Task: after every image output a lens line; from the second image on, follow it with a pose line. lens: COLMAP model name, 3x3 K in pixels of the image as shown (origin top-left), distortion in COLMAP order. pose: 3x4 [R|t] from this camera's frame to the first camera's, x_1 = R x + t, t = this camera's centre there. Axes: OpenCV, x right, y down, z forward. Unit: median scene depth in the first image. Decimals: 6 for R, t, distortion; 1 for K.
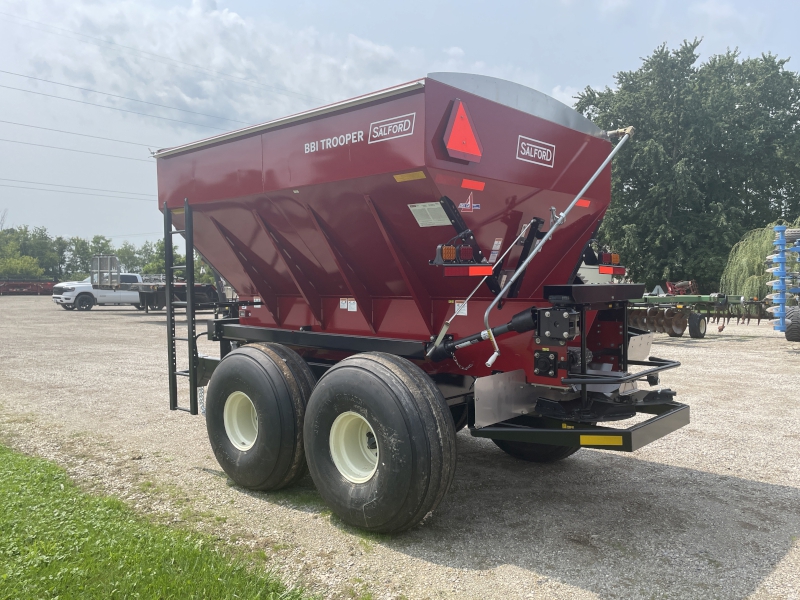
lens RADIAL K [[628.4, 0, 404.3], [0, 628.4, 300.6], [0, 0, 1]] dist [0.043121, -0.028299]
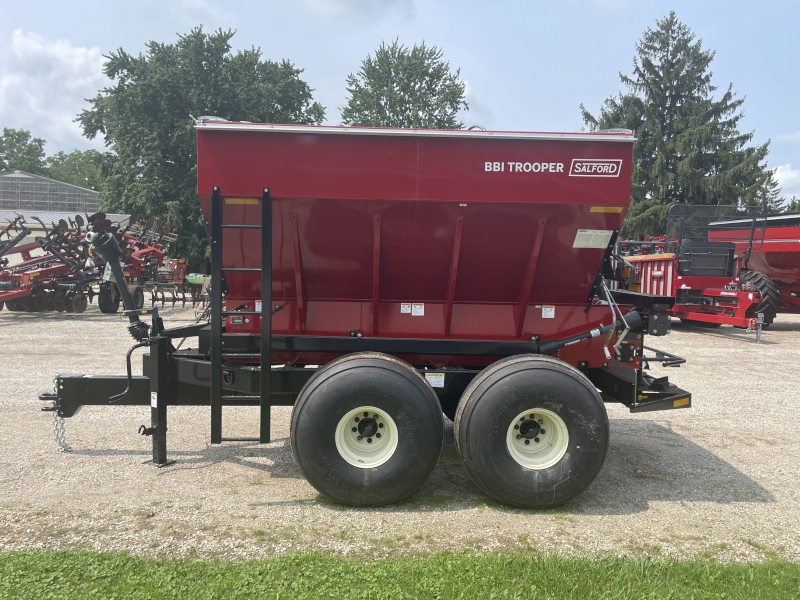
lens RADIAL K [[628.4, 0, 404.8], [0, 628.4, 300.8], [0, 0, 1]] dist [0.043121, -0.028299]
pose [[0.730173, -0.023783, 0.682849, -0.803984], [-0.003464, 0.999252, 0.038507, -0.047237], [-0.683254, -0.030483, 0.729544, 0.262892]]
